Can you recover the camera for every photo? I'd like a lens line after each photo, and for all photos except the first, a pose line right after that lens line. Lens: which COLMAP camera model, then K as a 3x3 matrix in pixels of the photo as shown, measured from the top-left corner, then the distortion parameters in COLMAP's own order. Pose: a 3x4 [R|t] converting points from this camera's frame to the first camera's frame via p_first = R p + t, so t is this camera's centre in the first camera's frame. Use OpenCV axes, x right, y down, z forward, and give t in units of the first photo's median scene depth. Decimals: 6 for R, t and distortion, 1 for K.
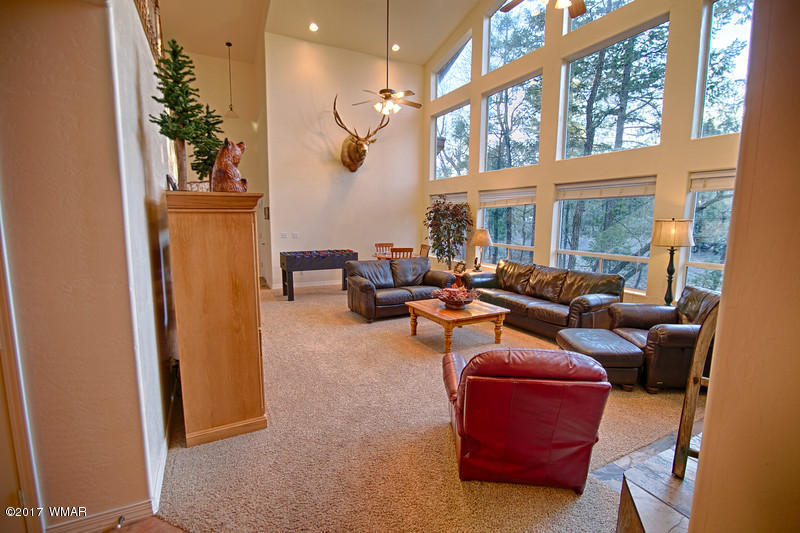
lens RADIAL K [[368.6, 0, 400.7], [0, 368.6, 266.4], [0, 0, 1]] dist [-0.018731, 0.001200]
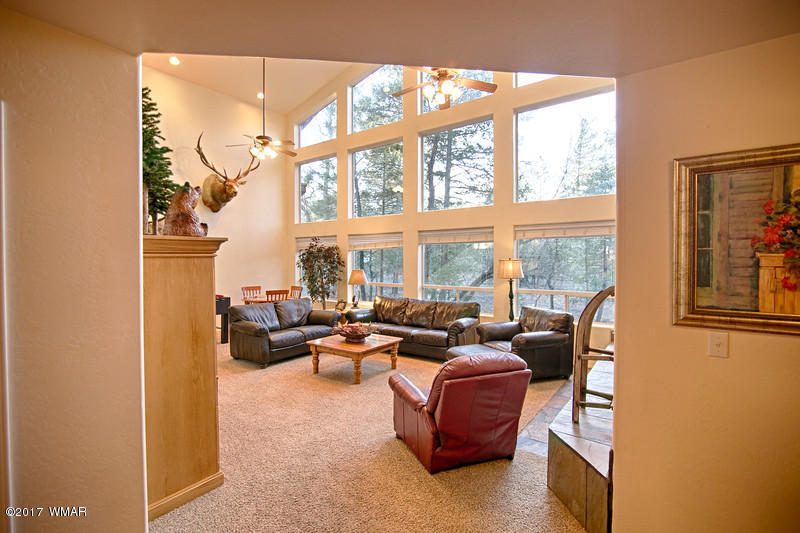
lens RADIAL K [[368.6, 0, 399.8], [0, 368.6, 266.4], [0, 0, 1]] dist [-0.018731, 0.001200]
pose [[0.897464, -0.017966, 0.440721, -0.200228], [0.066411, 0.993284, -0.094746, 0.003429], [-0.436059, 0.114300, 0.892630, -0.052121]]
